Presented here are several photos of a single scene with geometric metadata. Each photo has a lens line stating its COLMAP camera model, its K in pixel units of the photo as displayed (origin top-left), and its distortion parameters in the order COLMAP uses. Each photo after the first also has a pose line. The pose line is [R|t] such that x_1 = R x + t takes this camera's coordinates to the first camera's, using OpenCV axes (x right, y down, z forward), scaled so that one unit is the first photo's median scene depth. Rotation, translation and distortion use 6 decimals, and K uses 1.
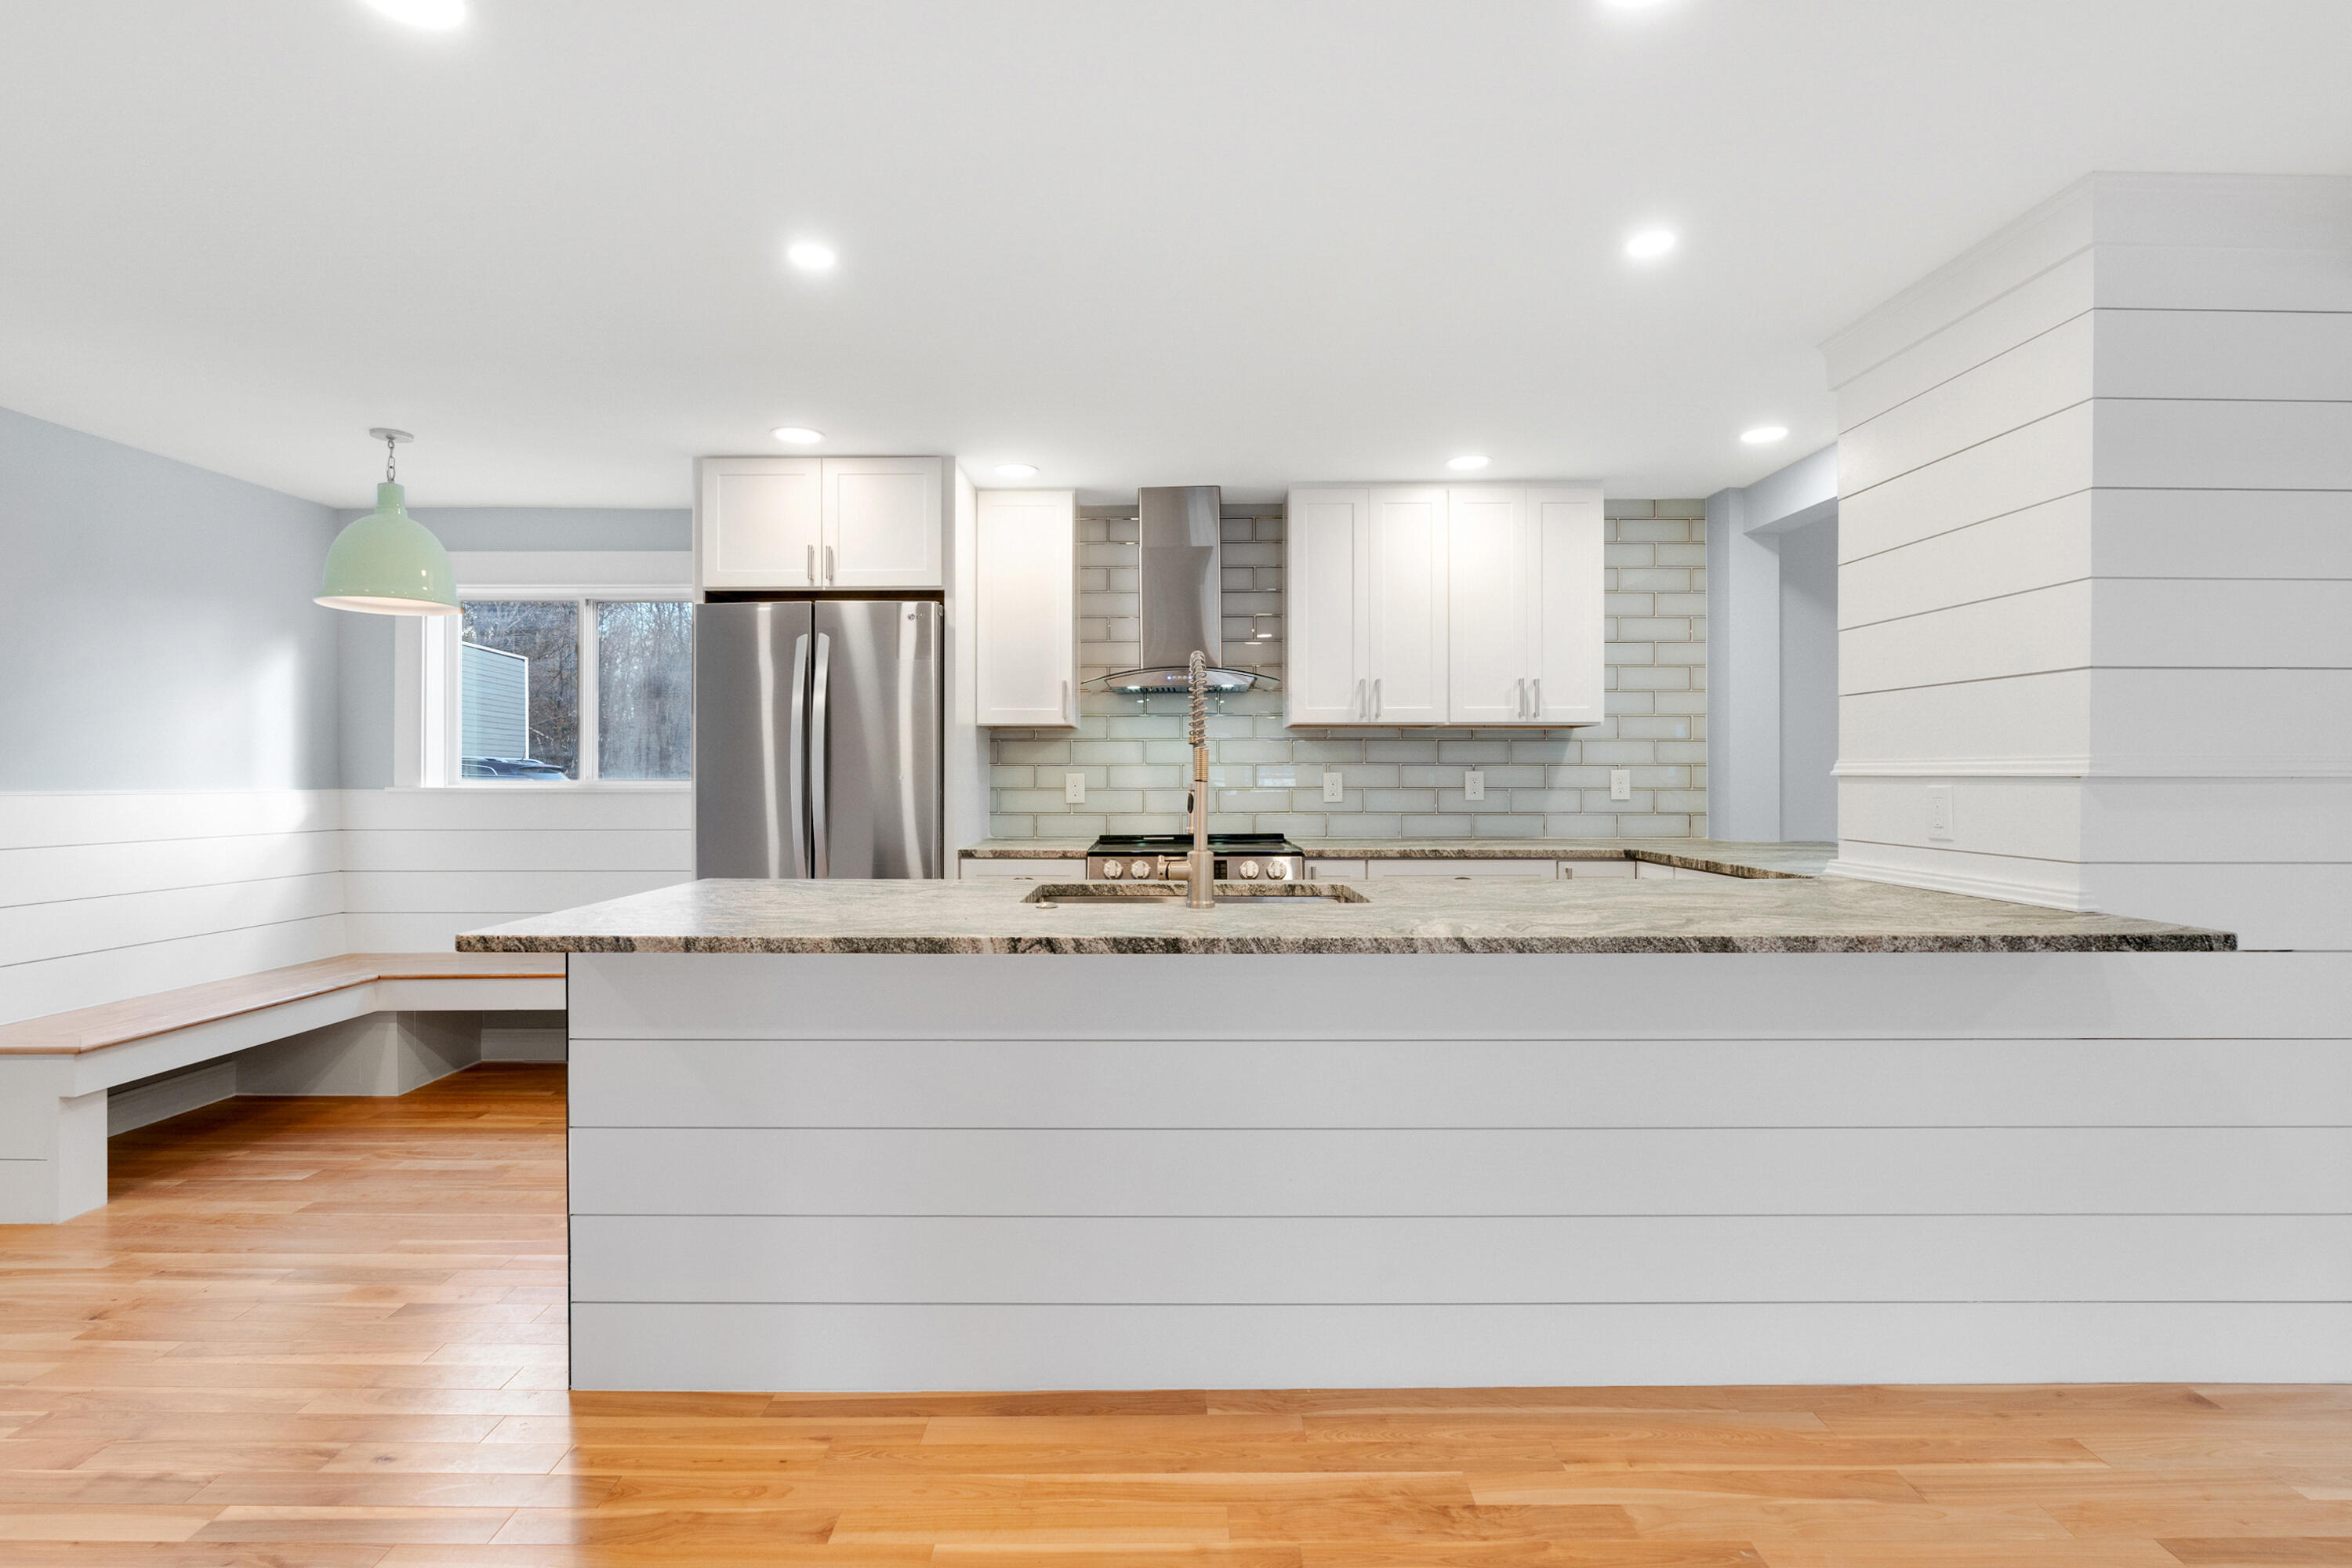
lens RADIAL K [[1088.4, 0, 1145.4], [0, 1088.4, 787.1], [0, 0, 1]] dist [-0.009056, 0.003951]
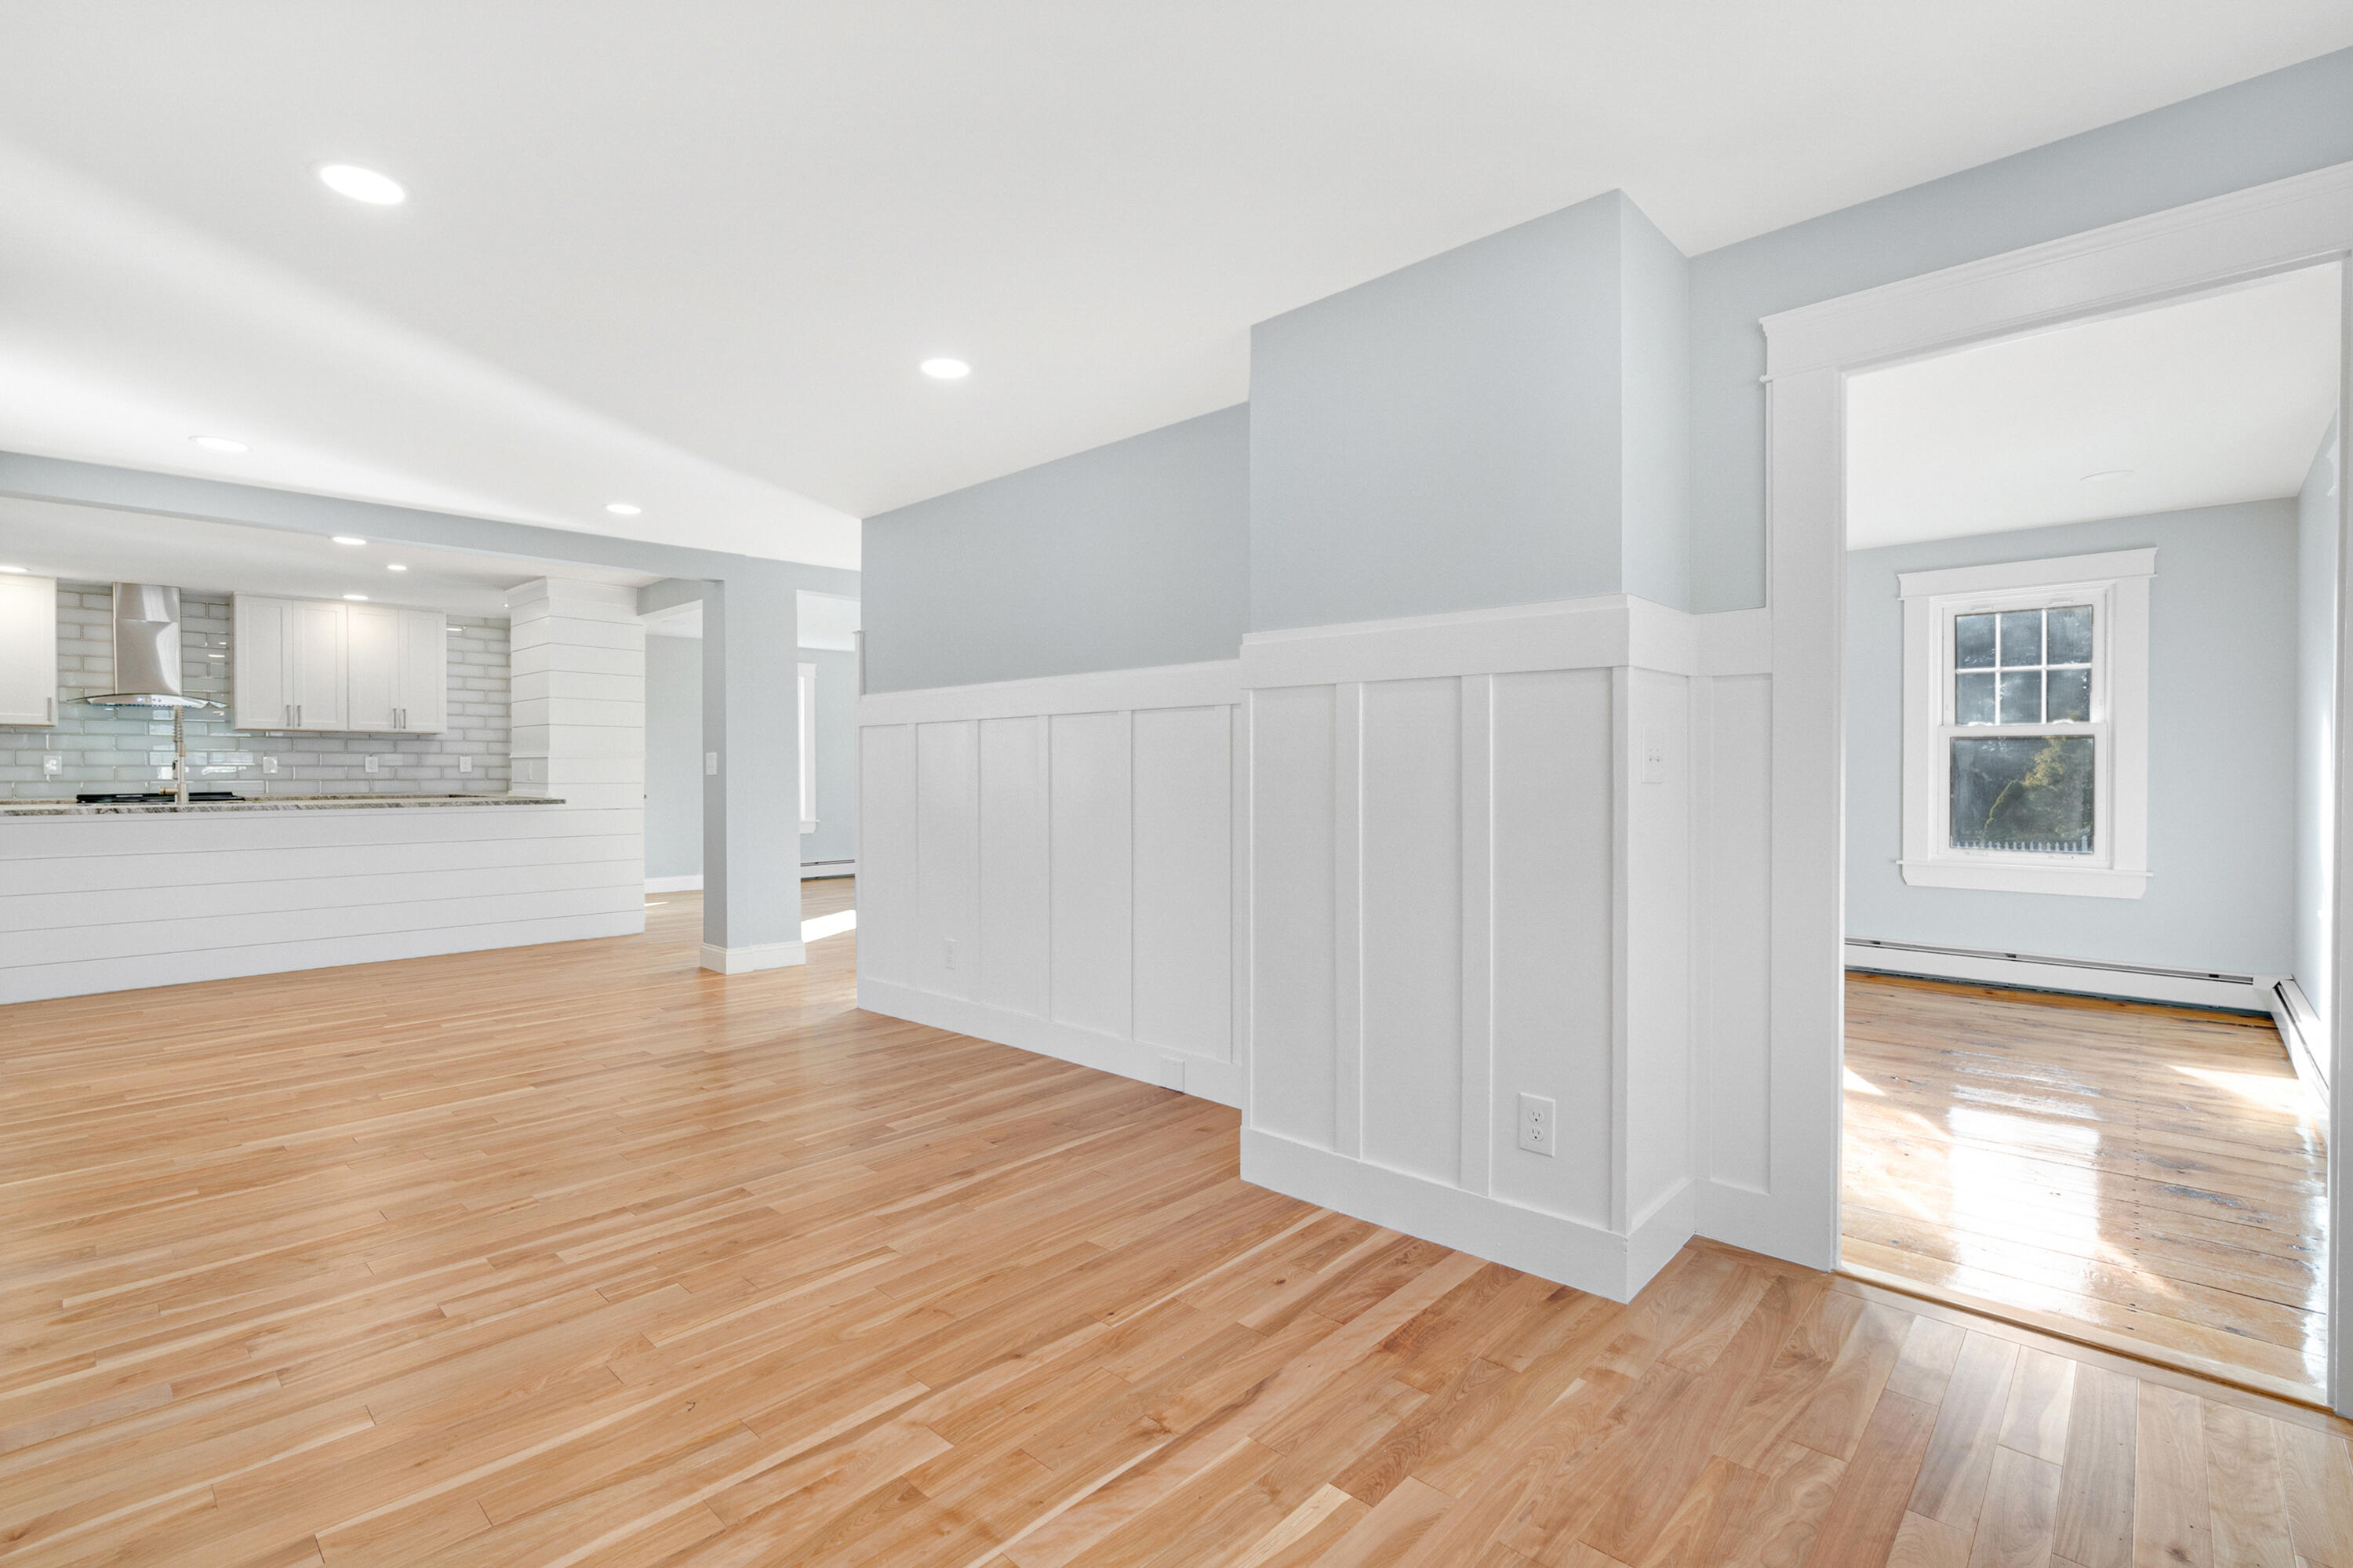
lens RADIAL K [[1088.9, 0, 1202.2], [0, 1088.9, 780.0], [0, 0, 1]] dist [-0.009056, 0.003951]
pose [[0.670842, -0.005820, 0.741577, -0.121582], [0.008052, 0.999967, 0.000563, 0.037817], [-0.741556, 0.005593, 0.670867, -1.356569]]
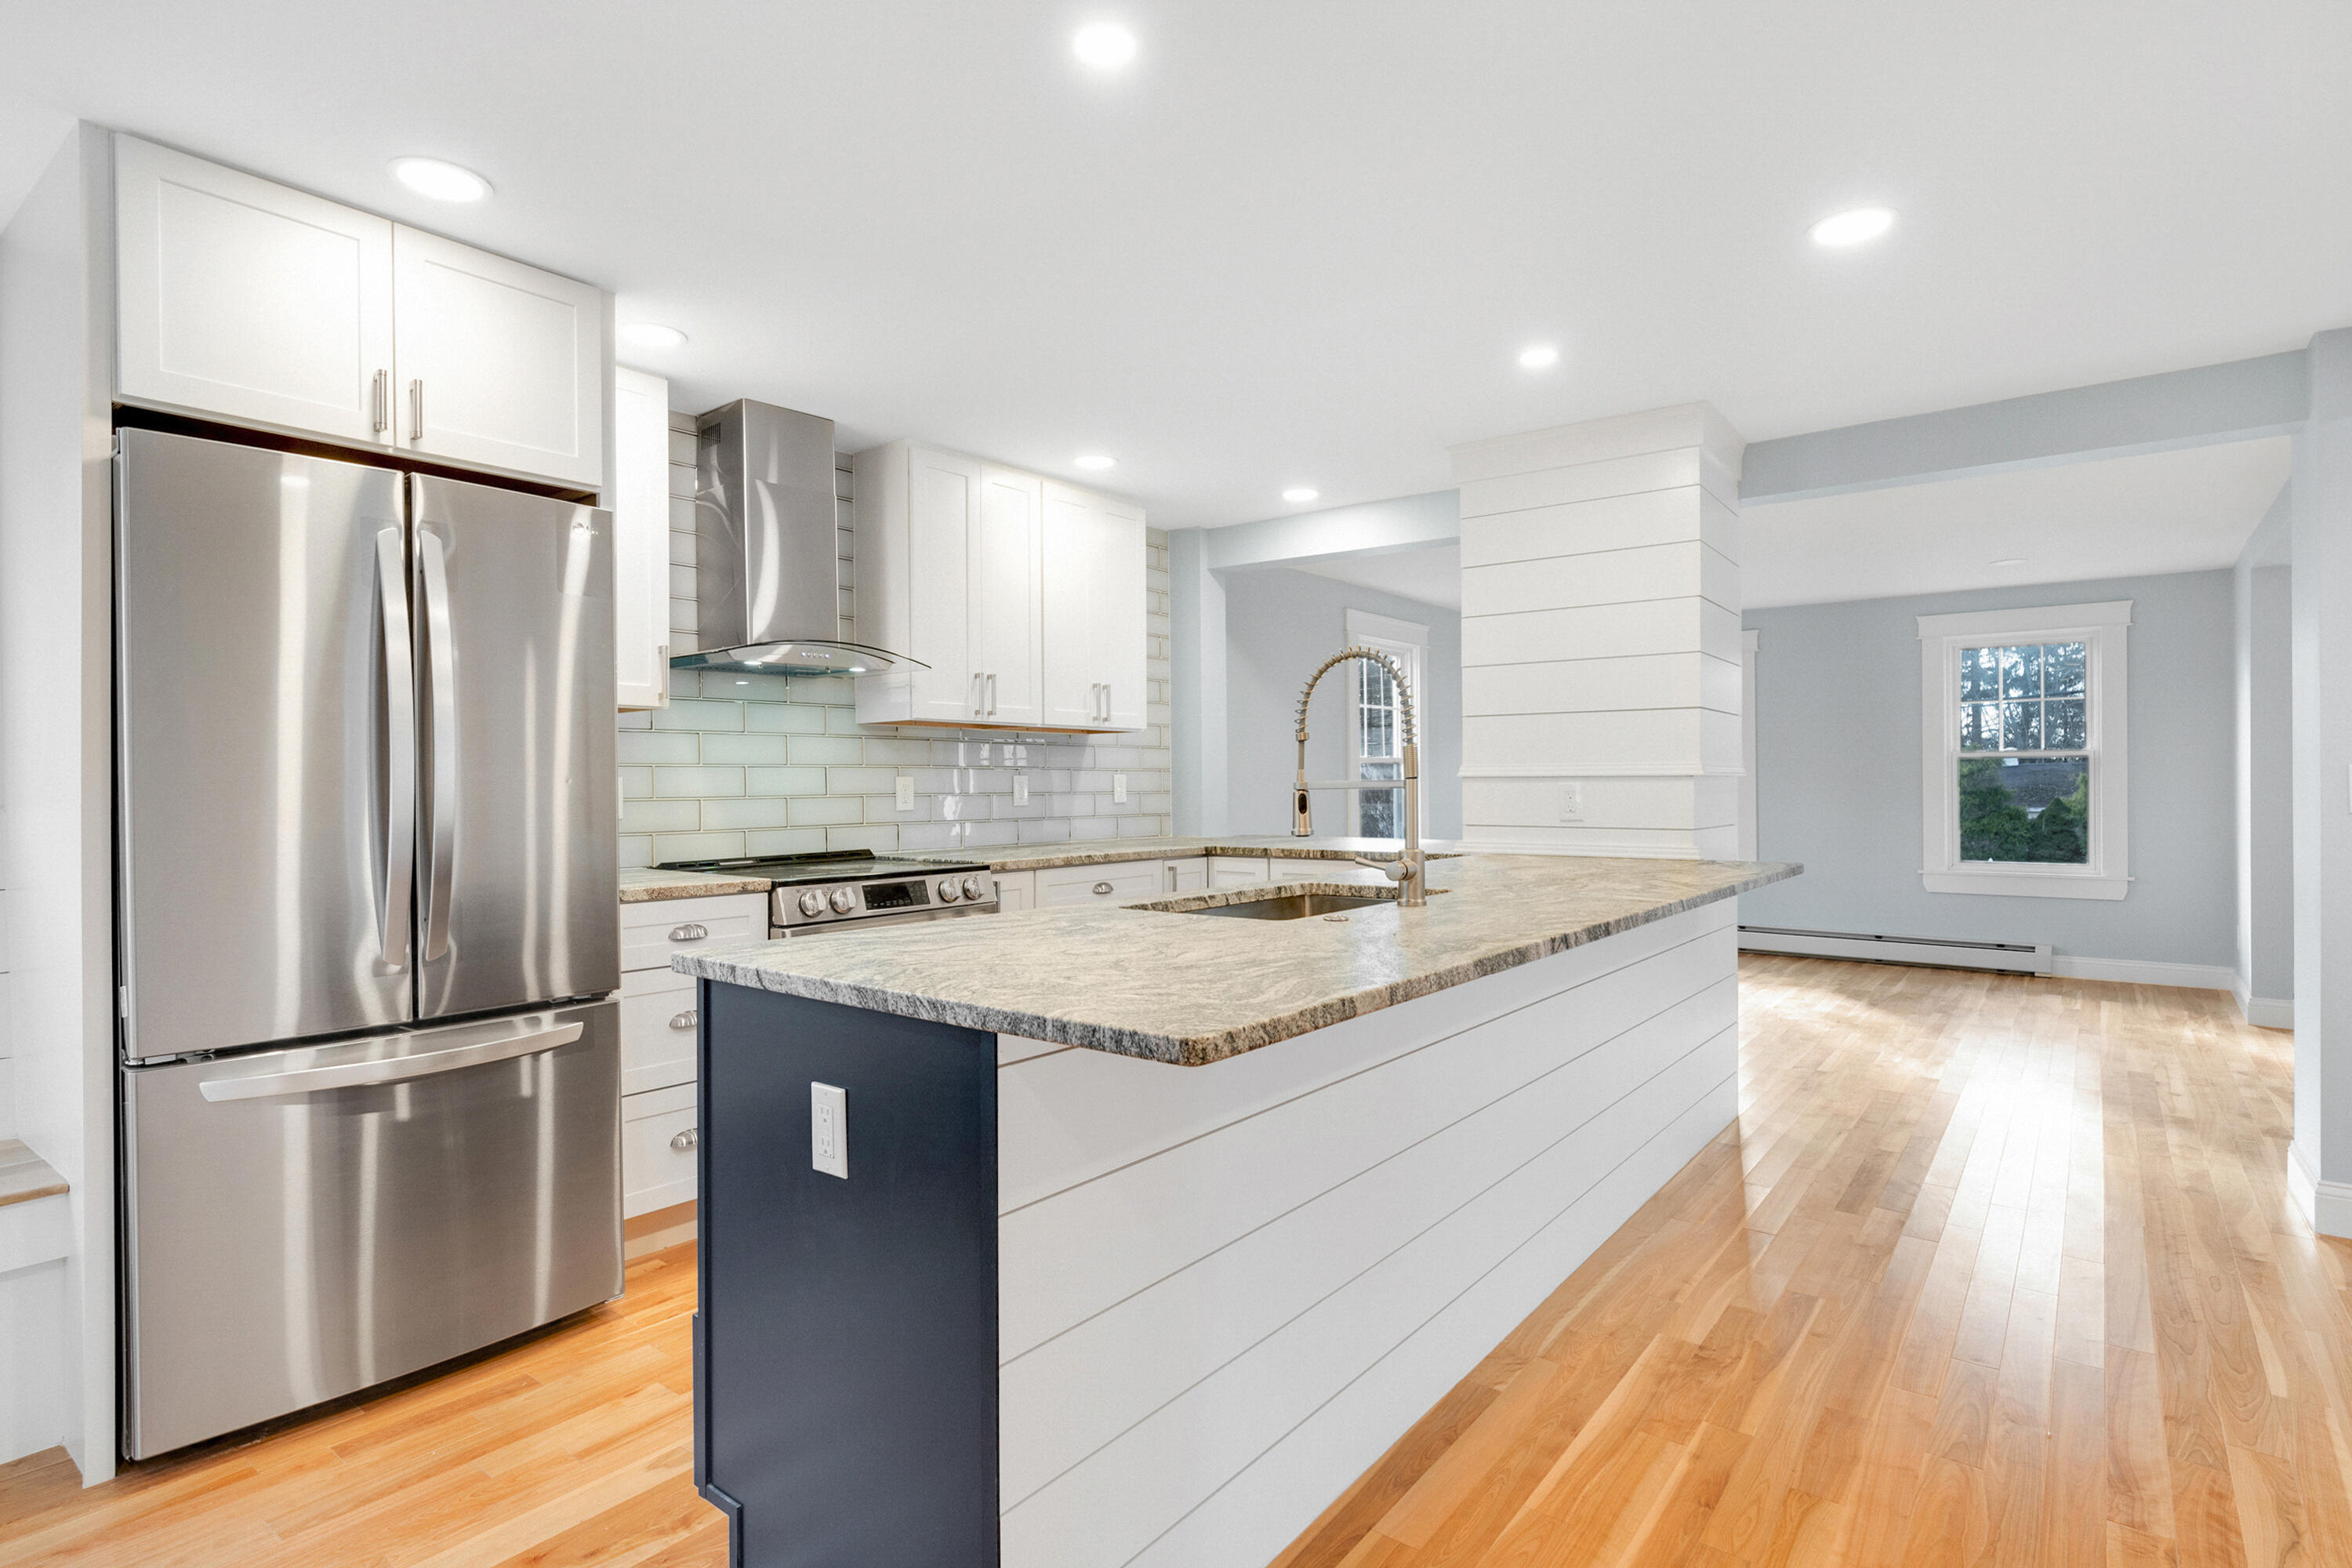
lens RADIAL K [[1206.6, 0, 1172.6], [0, 1206.6, 789.1], [0, 0, 1]] dist [-0.004757, 0.000070]
pose [[0.601543, -0.006310, 0.798815, -0.510355], [0.013494, 0.999906, -0.002263, 0.001848], [-0.798726, 0.012141, 0.601572, 0.272118]]
